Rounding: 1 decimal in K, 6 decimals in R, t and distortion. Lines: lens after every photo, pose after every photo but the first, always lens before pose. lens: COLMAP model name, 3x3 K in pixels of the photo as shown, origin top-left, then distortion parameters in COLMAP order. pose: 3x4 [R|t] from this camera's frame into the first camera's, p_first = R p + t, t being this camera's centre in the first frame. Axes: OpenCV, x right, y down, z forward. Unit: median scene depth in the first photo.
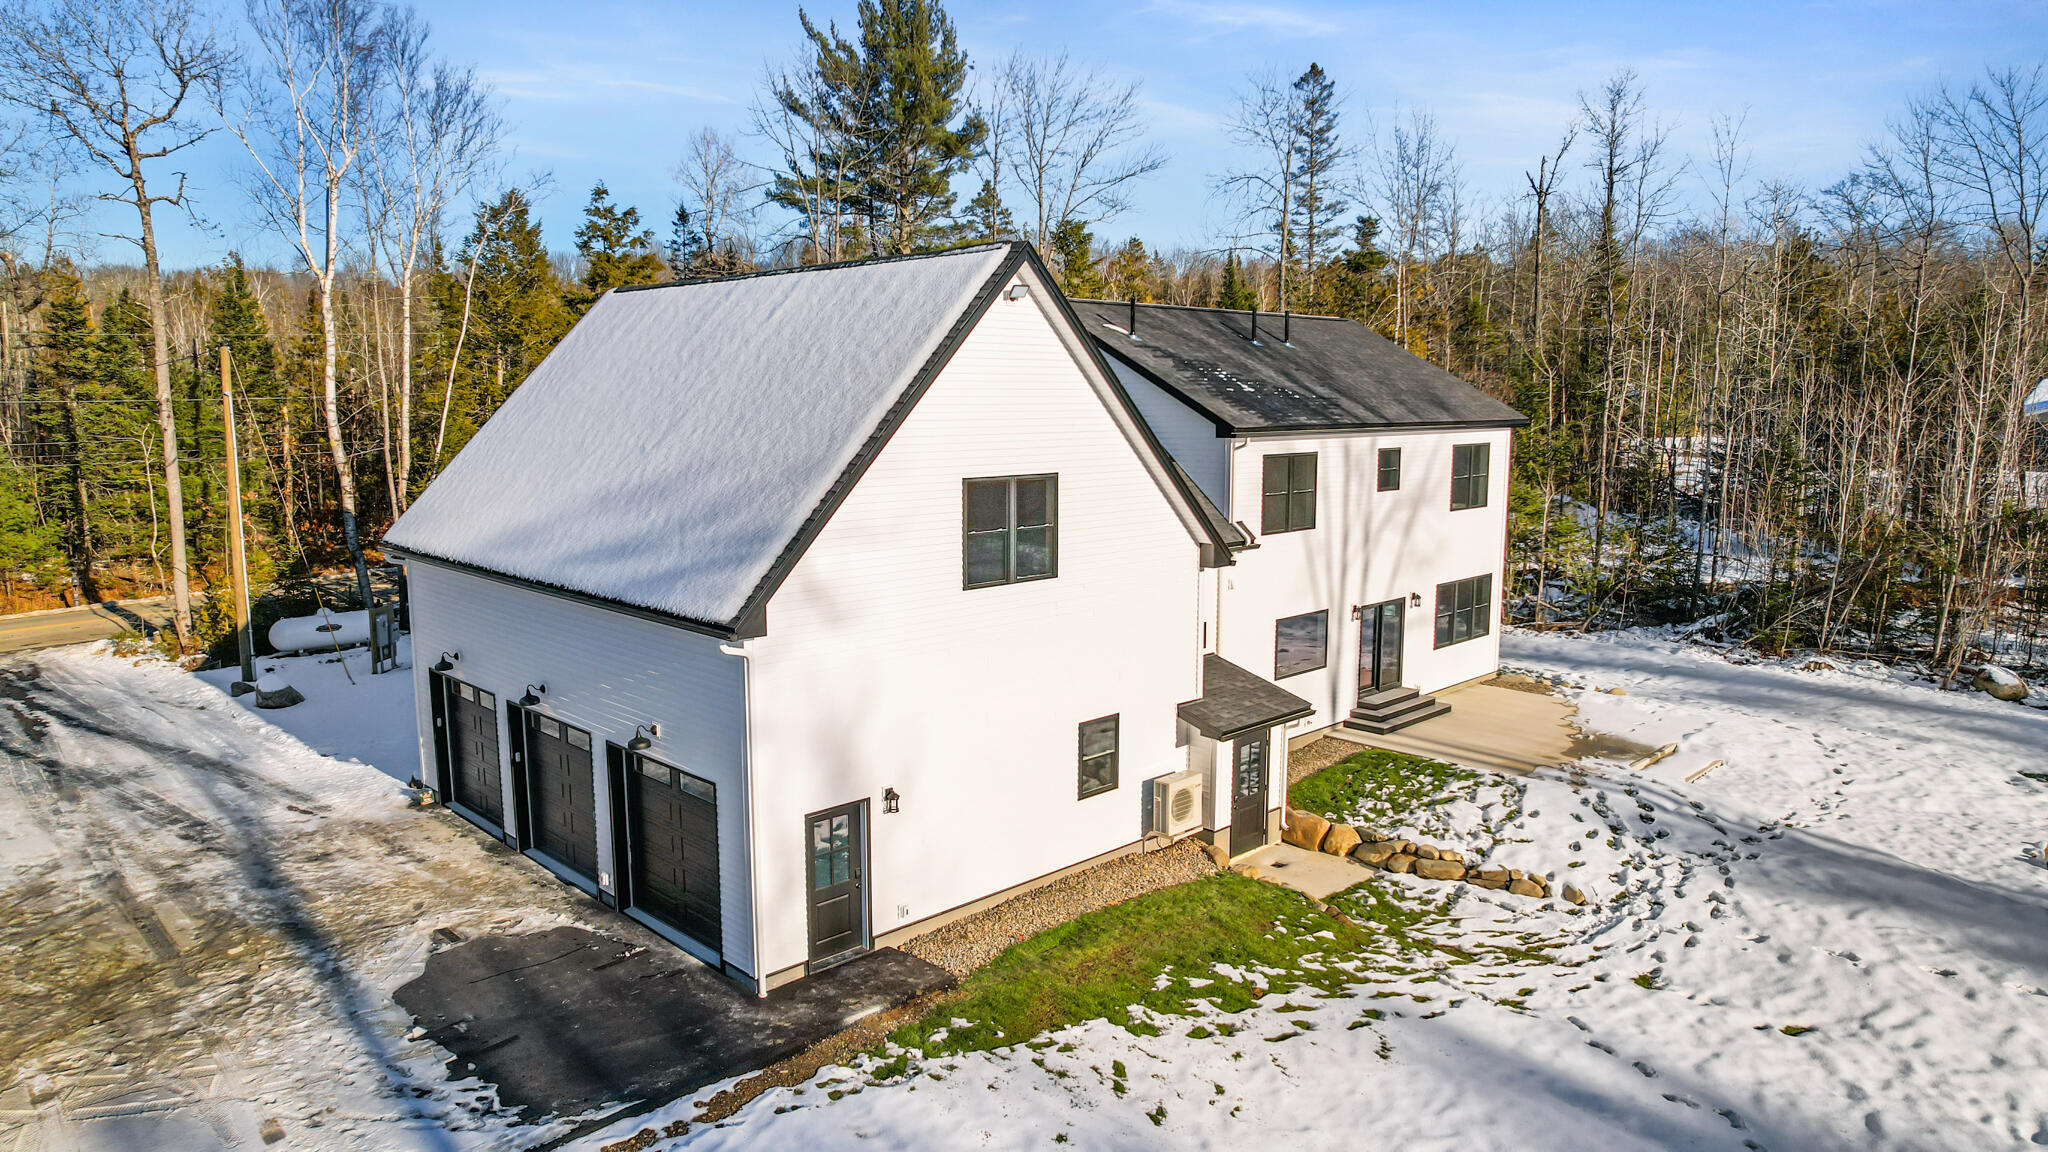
lens RADIAL K [[1325.3, 0, 1024.0], [0, 1325.3, 576.0], [0, 0, 1]] dist [-0.106271, 0.088117]
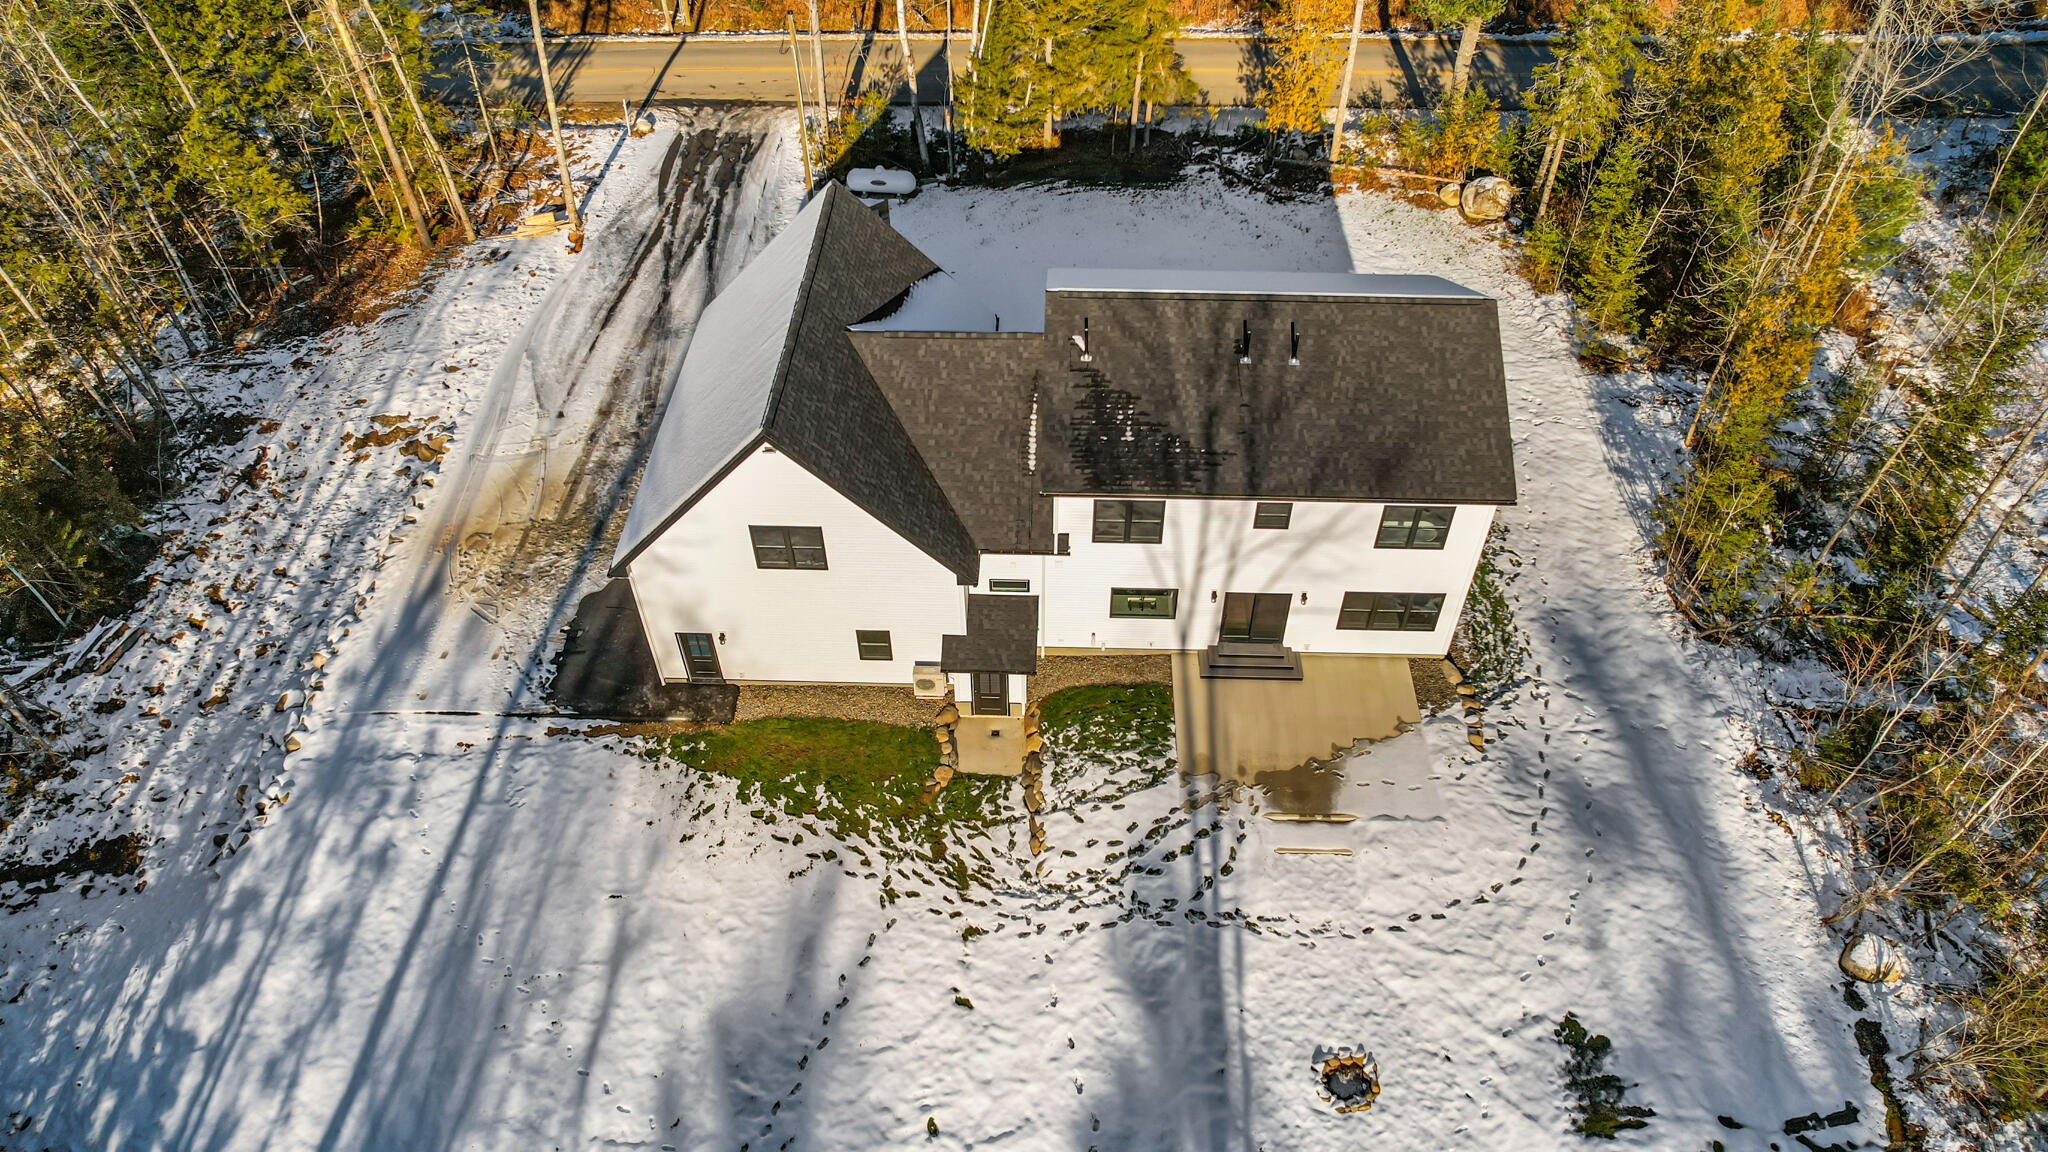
lens RADIAL K [[1318.1, 0, 1024.0], [0, 1318.1, 576.0], [0, 0, 1]] dist [-0.041897, -0.000075]
pose [[0.694806, 0.509157, -0.507940, 1.106815], [-0.104253, 0.770104, 0.629342, -1.130745], [0.711601, -0.384316, 0.588154, 0.143937]]
